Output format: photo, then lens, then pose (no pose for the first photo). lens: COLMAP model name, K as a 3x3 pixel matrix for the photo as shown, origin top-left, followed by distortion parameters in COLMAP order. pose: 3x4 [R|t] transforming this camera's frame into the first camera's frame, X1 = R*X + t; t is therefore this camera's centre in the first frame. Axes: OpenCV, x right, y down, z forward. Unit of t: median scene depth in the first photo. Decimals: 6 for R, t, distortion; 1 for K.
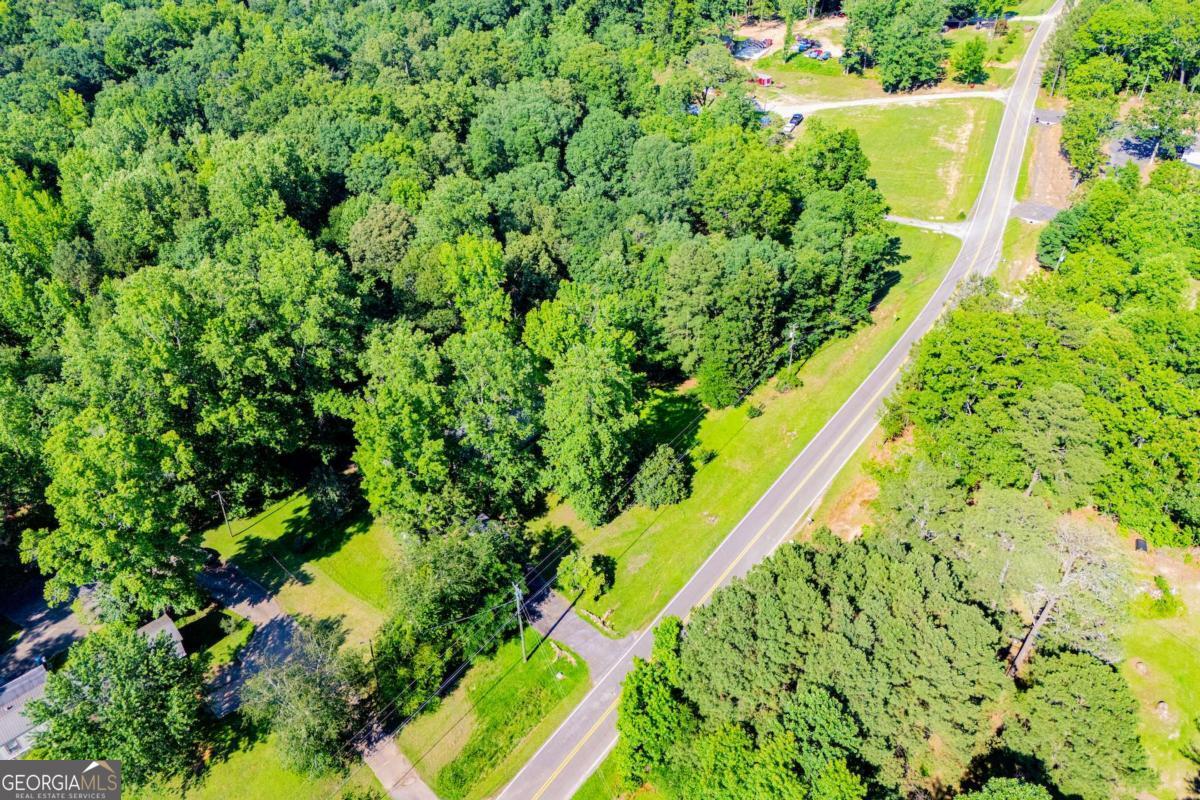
lens RADIAL K [[875.1, 0, 601.6], [0, 875.1, 346.3], [0, 0, 1]] dist [0.076232, -0.068592]
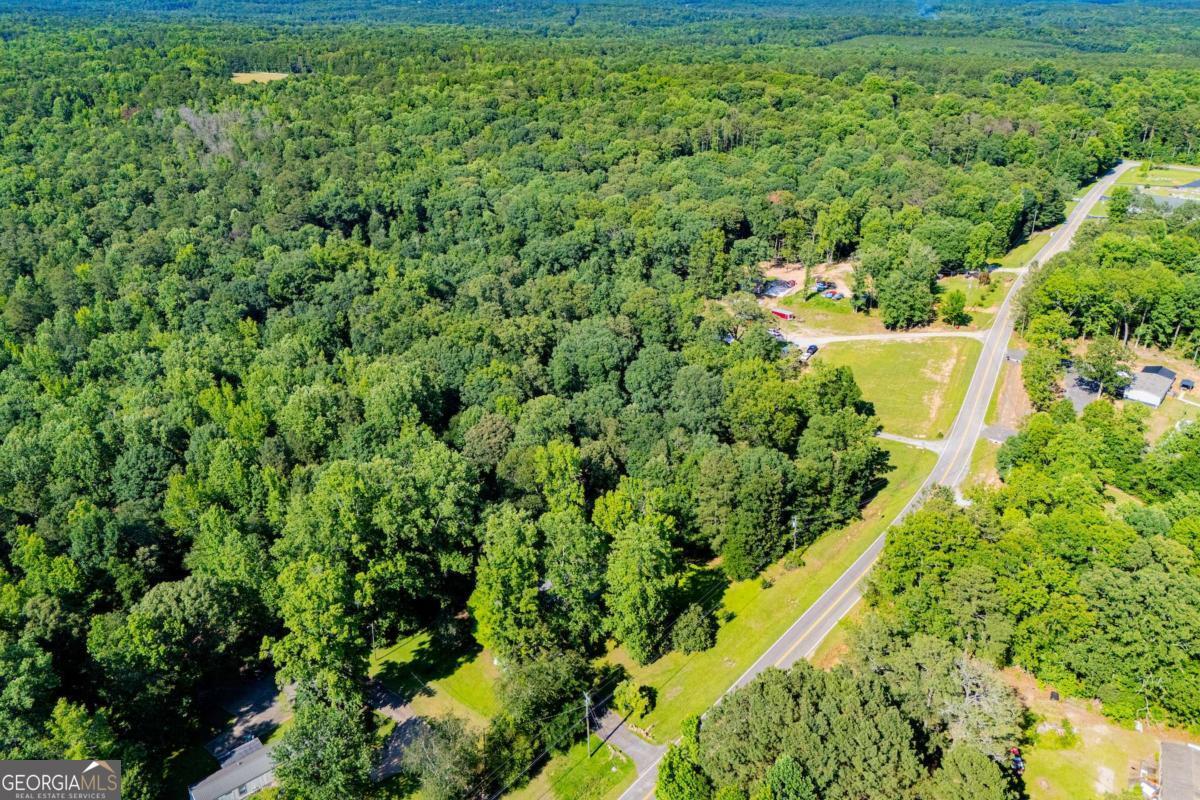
lens RADIAL K [[879.2, 0, 600.3], [0, 879.2, 343.8], [0, 0, 1]] dist [0.121831, -0.217702]
pose [[0.997924, 0.023733, -0.059867, -0.001028], [-0.036081, 0.976056, -0.214505, 0.018207], [0.053343, 0.216220, 0.974886, -0.364288]]
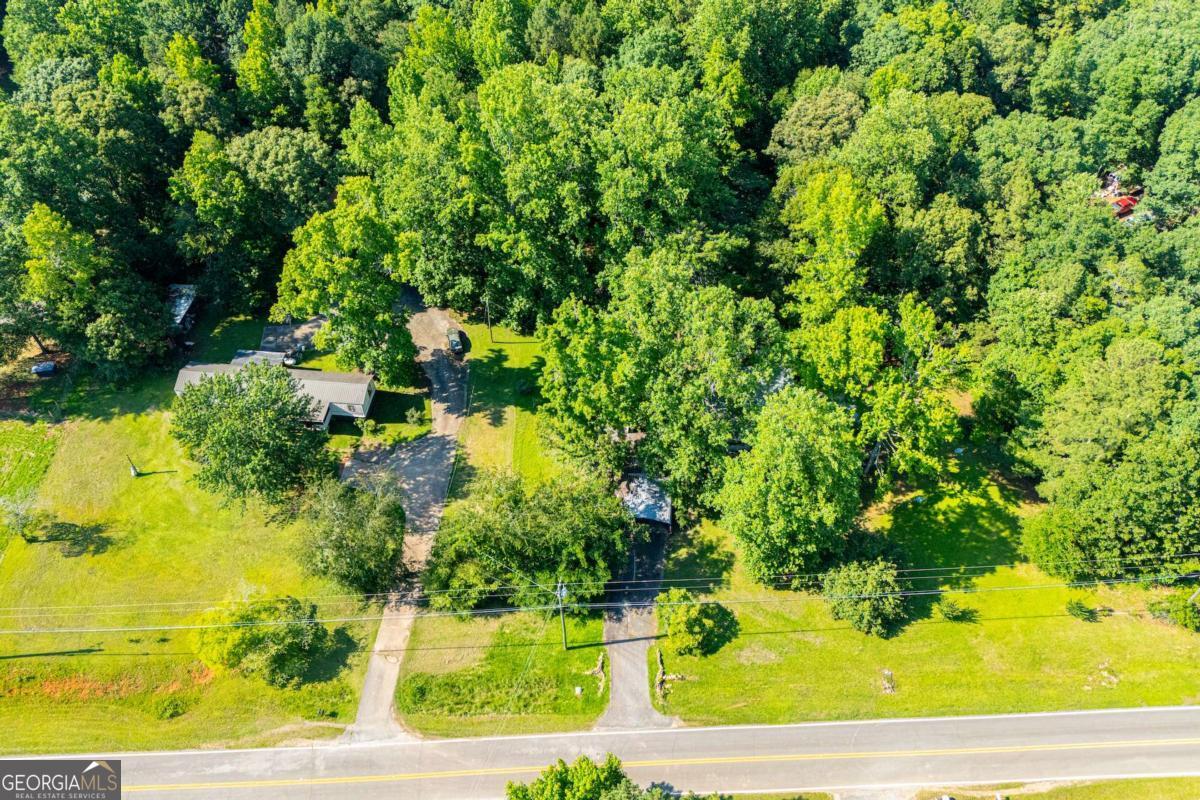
lens RADIAL K [[875.1, 0, 601.6], [0, 875.1, 346.3], [0, 0, 1]] dist [0.076232, -0.068592]
pose [[0.654072, 0.555283, -0.513663, 0.166058], [-0.430695, 0.831622, 0.350580, -0.165808], [0.621845, -0.008072, 0.783099, 0.240745]]
